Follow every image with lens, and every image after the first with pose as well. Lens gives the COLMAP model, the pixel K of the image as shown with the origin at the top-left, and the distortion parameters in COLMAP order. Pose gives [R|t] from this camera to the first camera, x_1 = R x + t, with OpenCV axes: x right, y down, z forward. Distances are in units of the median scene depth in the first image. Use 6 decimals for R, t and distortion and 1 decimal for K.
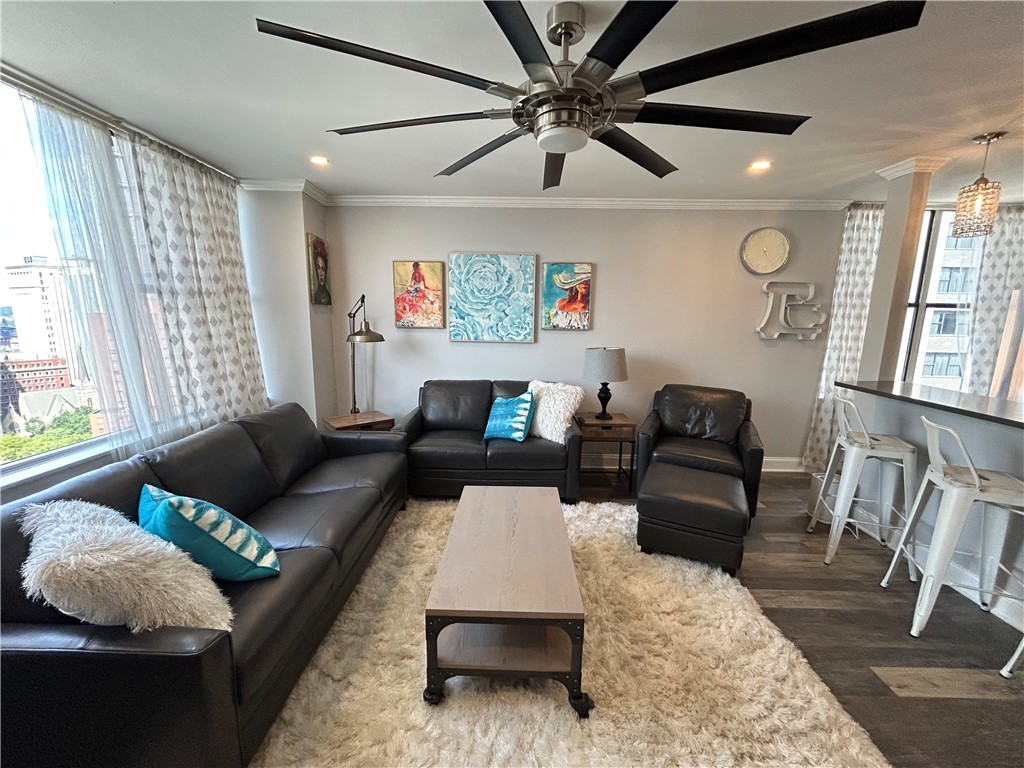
lens RADIAL K [[413.5, 0, 510.1], [0, 413.5, 384.6], [0, 0, 1]] dist [-0.000959, 0.000542]
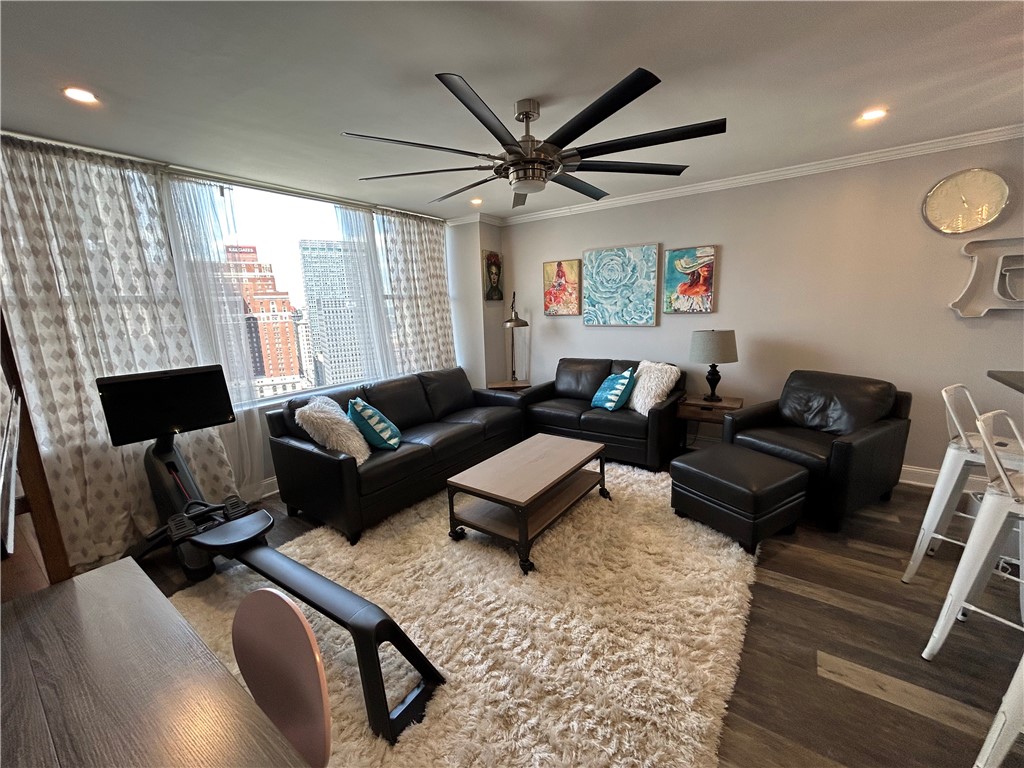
lens RADIAL K [[413.5, 0, 509.5], [0, 413.5, 384.7], [0, 0, 1]] dist [-0.000959, 0.000542]
pose [[0.822504, 0.067675, -0.564718, 0.372095], [-0.050835, 0.997669, 0.045518, 0.021508], [0.566482, -0.008731, 0.824028, -0.105201]]
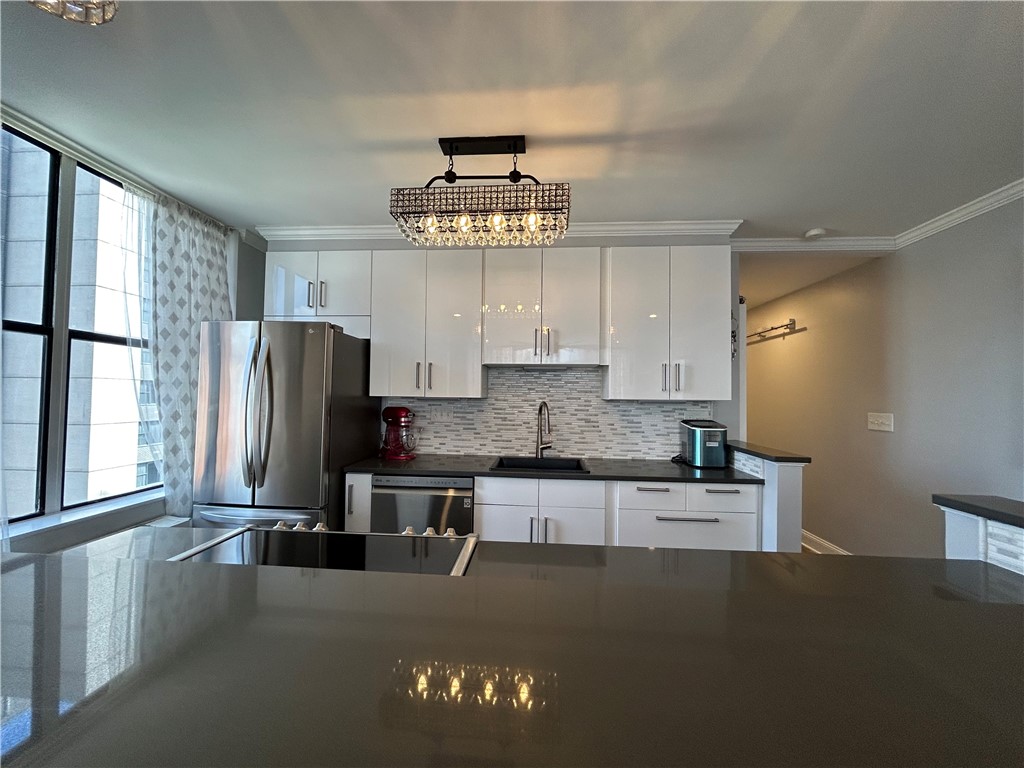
lens RADIAL K [[413.5, 0, 509.7], [0, 413.5, 385.1], [0, 0, 1]] dist [-0.000959, 0.000542]
pose [[0.055914, 0.014341, 0.998333, 0.542099], [0.154953, 0.987657, -0.022867, -0.032053], [-0.986338, 0.155973, 0.053001, 0.456970]]
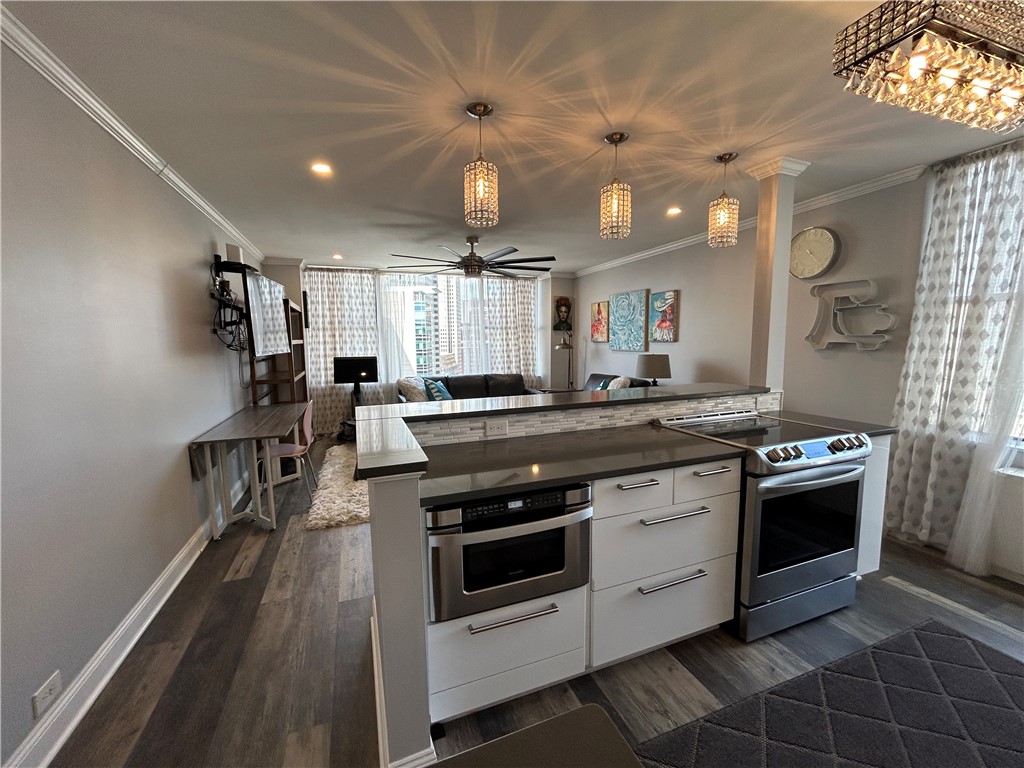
lens RADIAL K [[413.5, 0, 509.5], [0, 413.5, 384.7], [0, 0, 1]] dist [-0.000959, 0.000542]
pose [[0.369628, 0.082603, -0.925501, 1.215464], [-0.140427, 0.989566, 0.032237, 0.028825], [0.918507, 0.118049, 0.377371, 0.073728]]
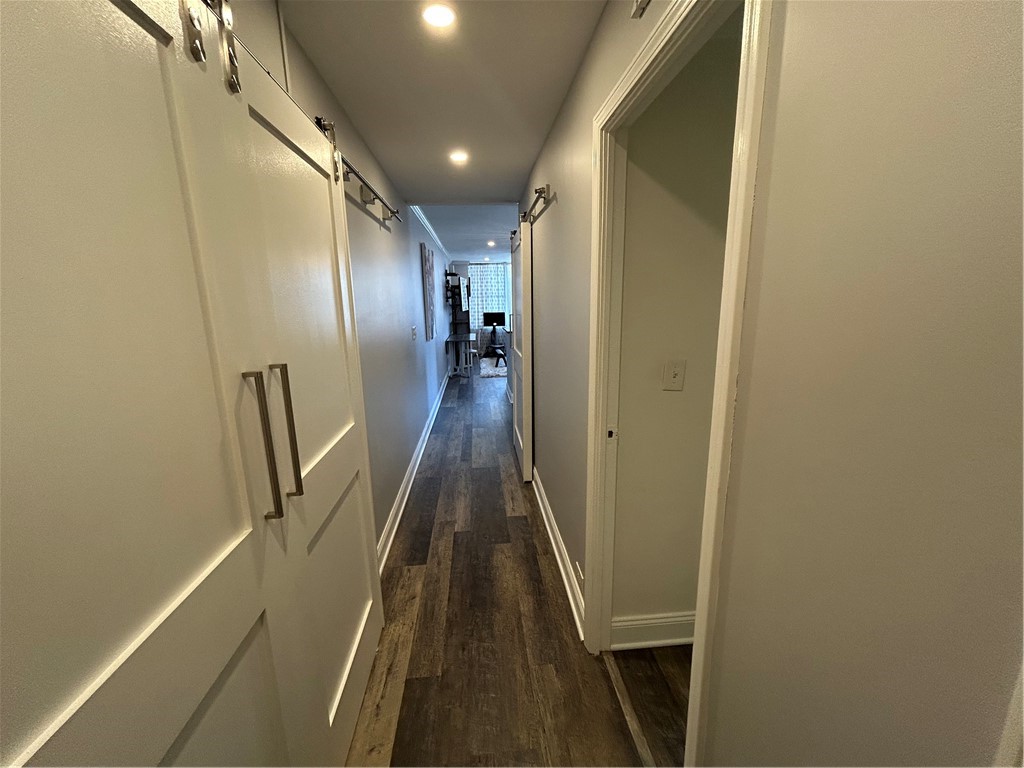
lens RADIAL K [[413.5, 0, 516.8], [0, 413.5, 386.7], [0, 0, 1]] dist [-0.000959, 0.000542]
pose [[0.113632, 0.189696, -0.975245, 2.497291], [-0.149760, 0.973658, 0.171938, 0.042184], [0.982171, 0.126515, 0.139047, -0.064052]]
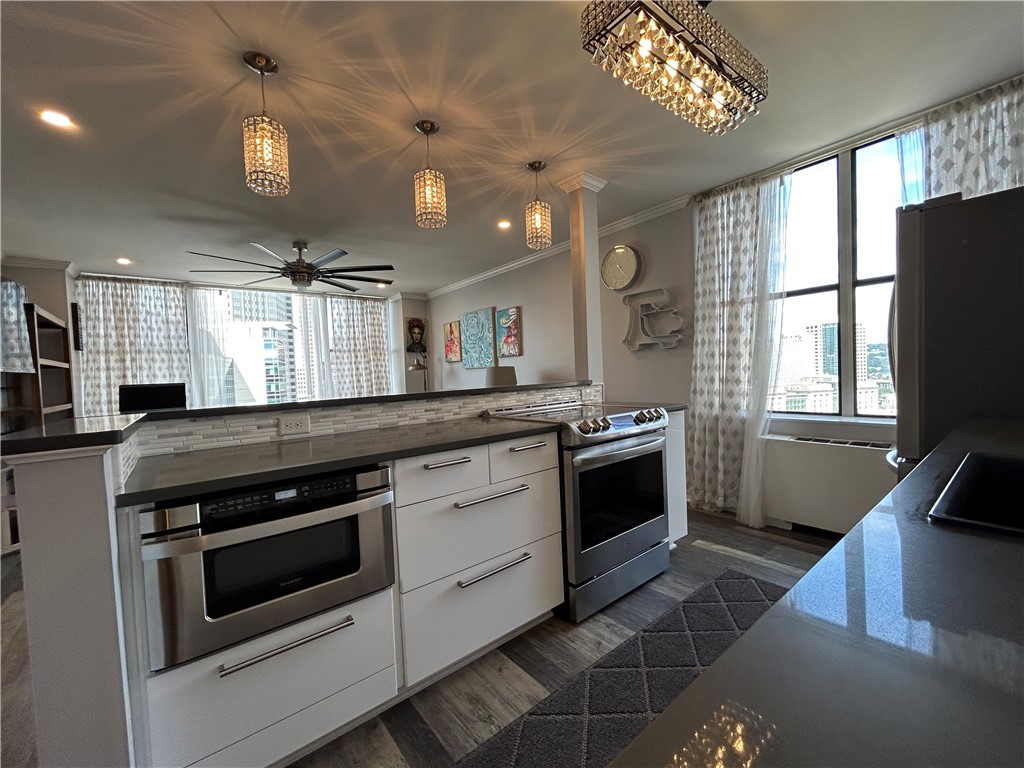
lens RADIAL K [[413.5, 0, 509.9], [0, 413.5, 385.1], [0, 0, 1]] dist [-0.000959, 0.000542]
pose [[0.633190, -0.017925, -0.773789, 1.217529], [-0.080060, 0.992852, -0.088513, 0.083244], [0.769845, 0.117995, 0.627229, 0.161757]]
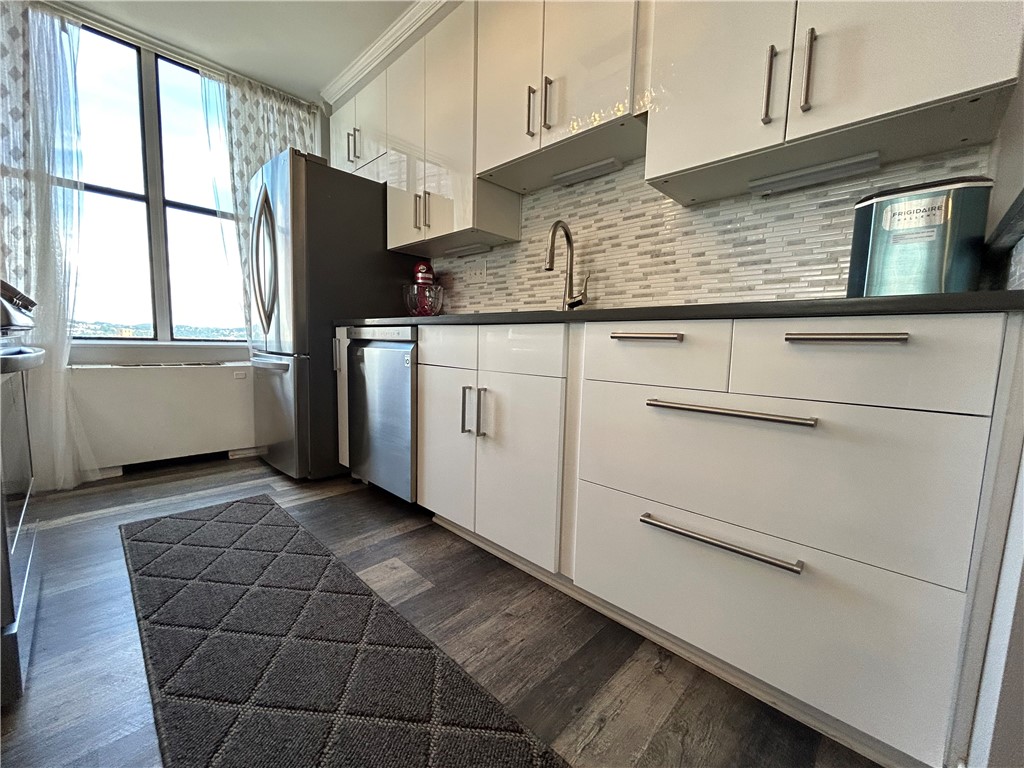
lens RADIAL K [[413.5, 0, 509.7], [0, 413.5, 384.9], [0, 0, 1]] dist [-0.000959, 0.000542]
pose [[0.681266, -0.069937, 0.728687, 0.917082], [0.106940, 0.994255, -0.004556, 0.164783], [-0.724182, 0.081029, 0.684832, 0.184572]]
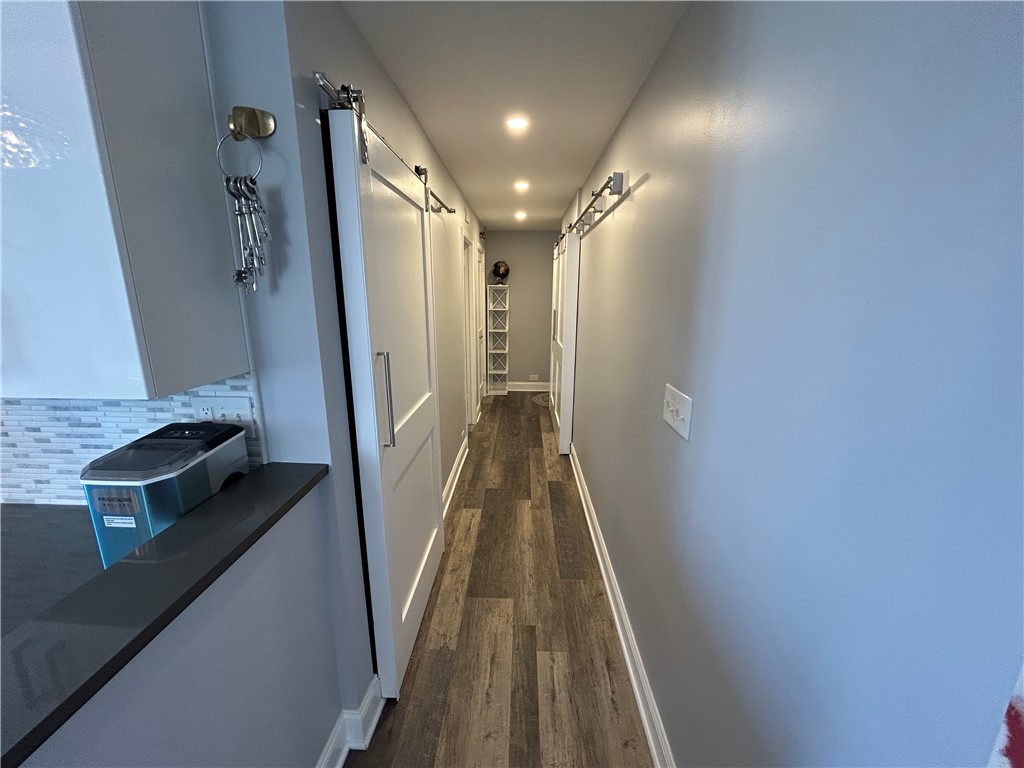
lens RADIAL K [[411.2, 0, 513.6], [0, 411.2, 386.0], [0, 0, 1]] dist [-0.002758, -0.000856]
pose [[0.008803, -0.237899, 0.971250, 1.045517], [0.164192, 0.958448, 0.233275, 0.008642], [-0.986389, 0.157418, 0.047499, -0.080279]]
